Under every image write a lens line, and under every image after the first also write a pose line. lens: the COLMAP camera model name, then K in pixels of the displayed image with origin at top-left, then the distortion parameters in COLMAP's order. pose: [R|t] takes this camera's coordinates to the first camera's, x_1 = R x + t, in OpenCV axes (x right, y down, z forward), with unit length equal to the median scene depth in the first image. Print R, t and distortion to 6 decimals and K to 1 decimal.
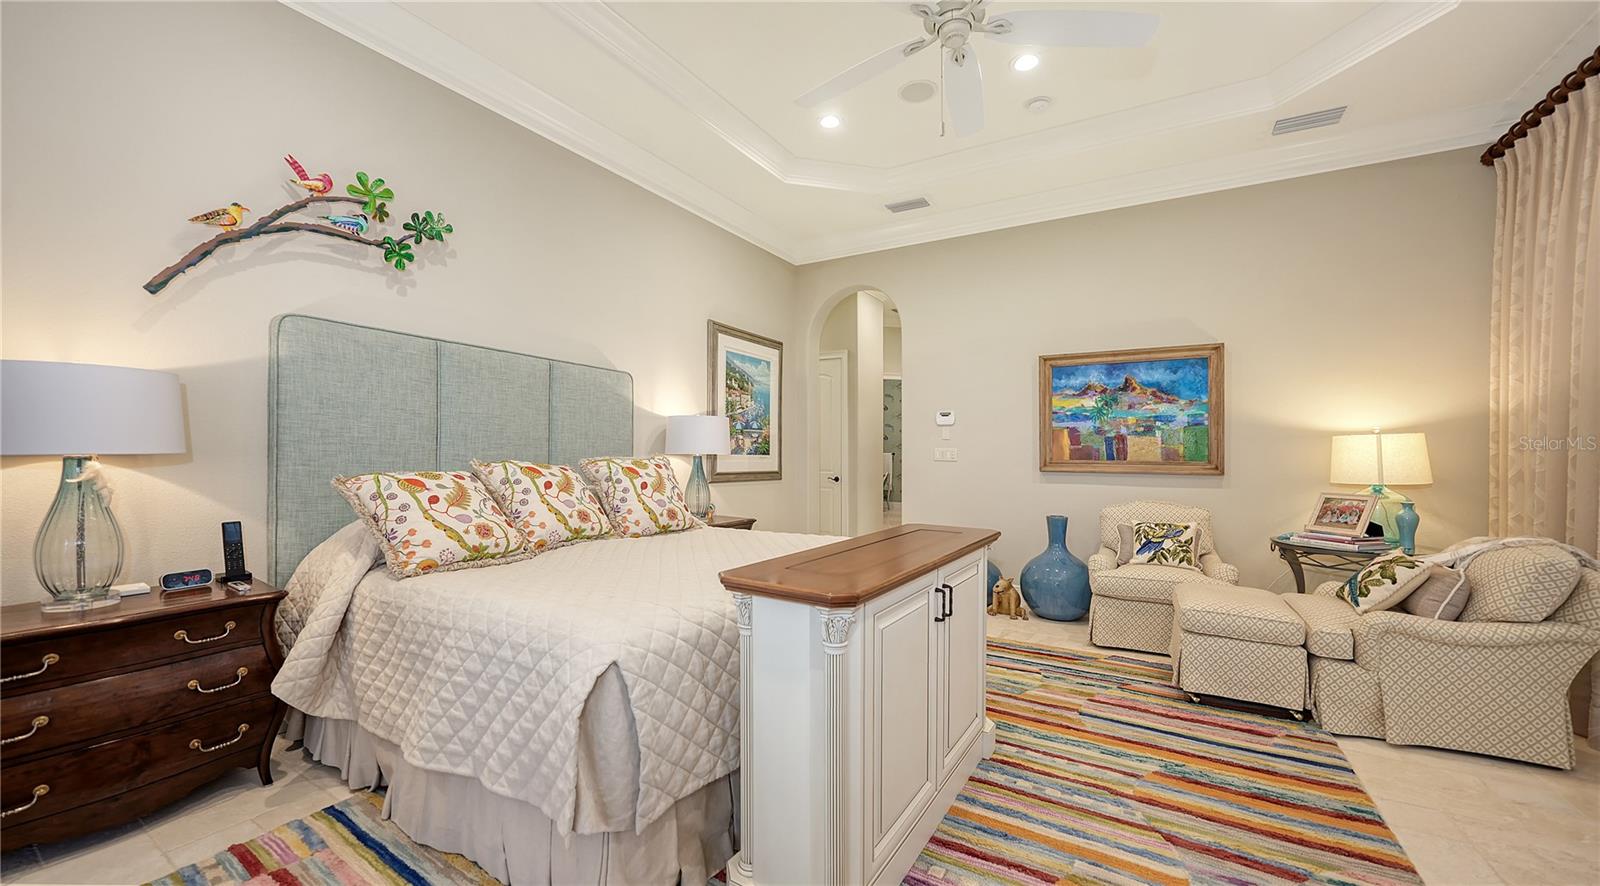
lens RADIAL K [[579.5, 0, 794.6], [0, 579.5, 447.4], [0, 0, 1]] dist [-0.002893, -0.000140]
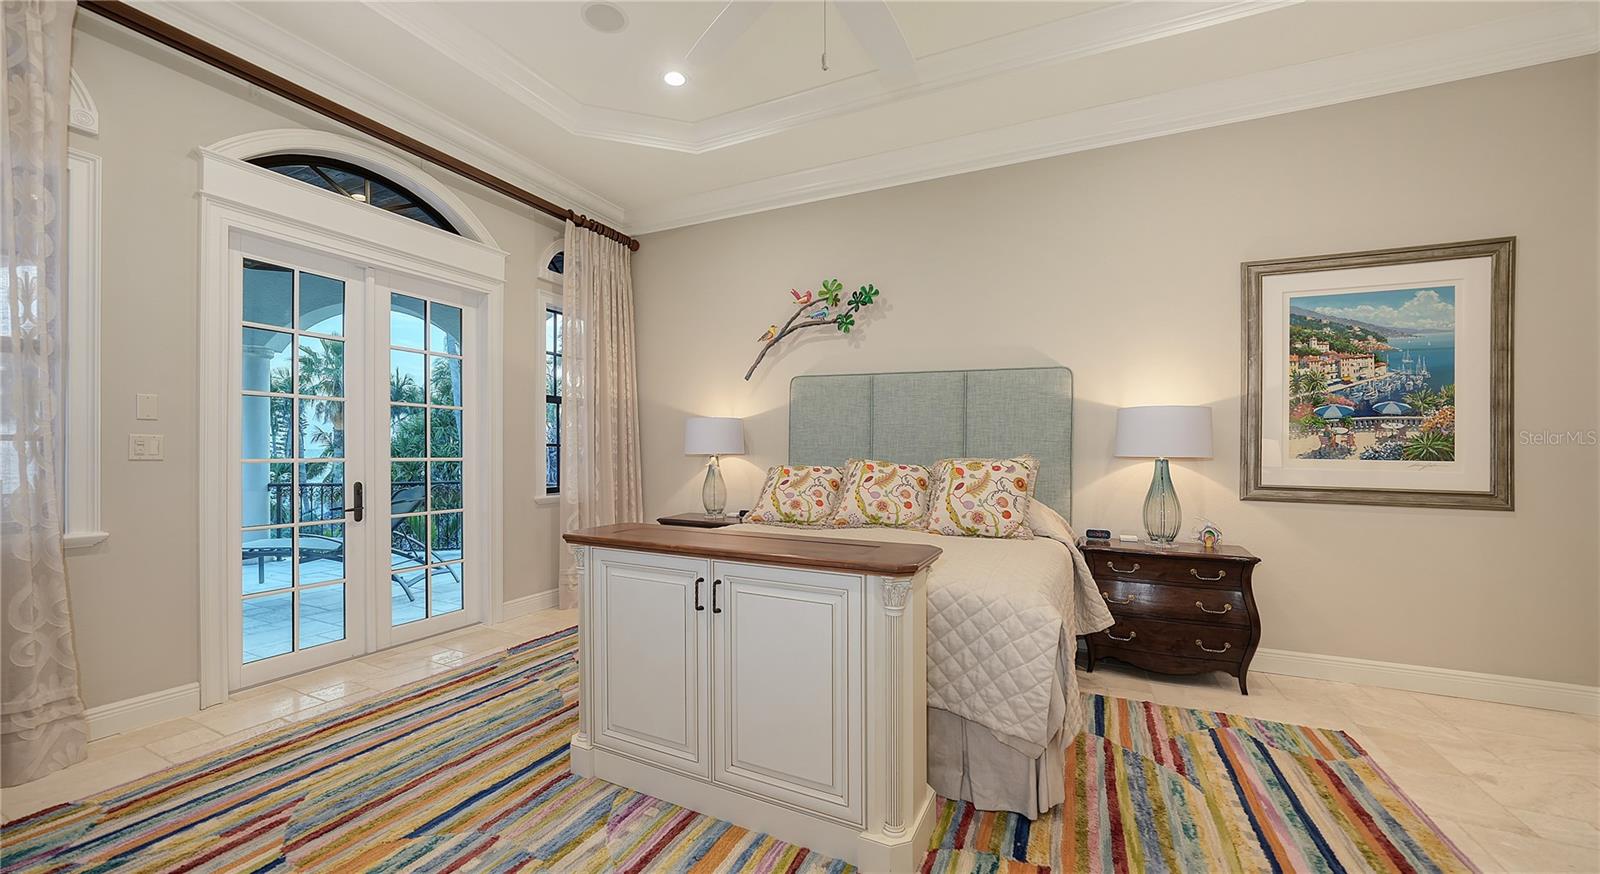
lens RADIAL K [[605.0, 0, 791.7], [0, 605.0, 452.9], [0, 0, 1]] dist [-0.011892, -0.000066]
pose [[0.124478, -0.006791, -0.992199, 0.756588], [0.002984, 0.999975, -0.006469, 0.013566], [0.992218, -0.002156, 0.124495, 0.578843]]
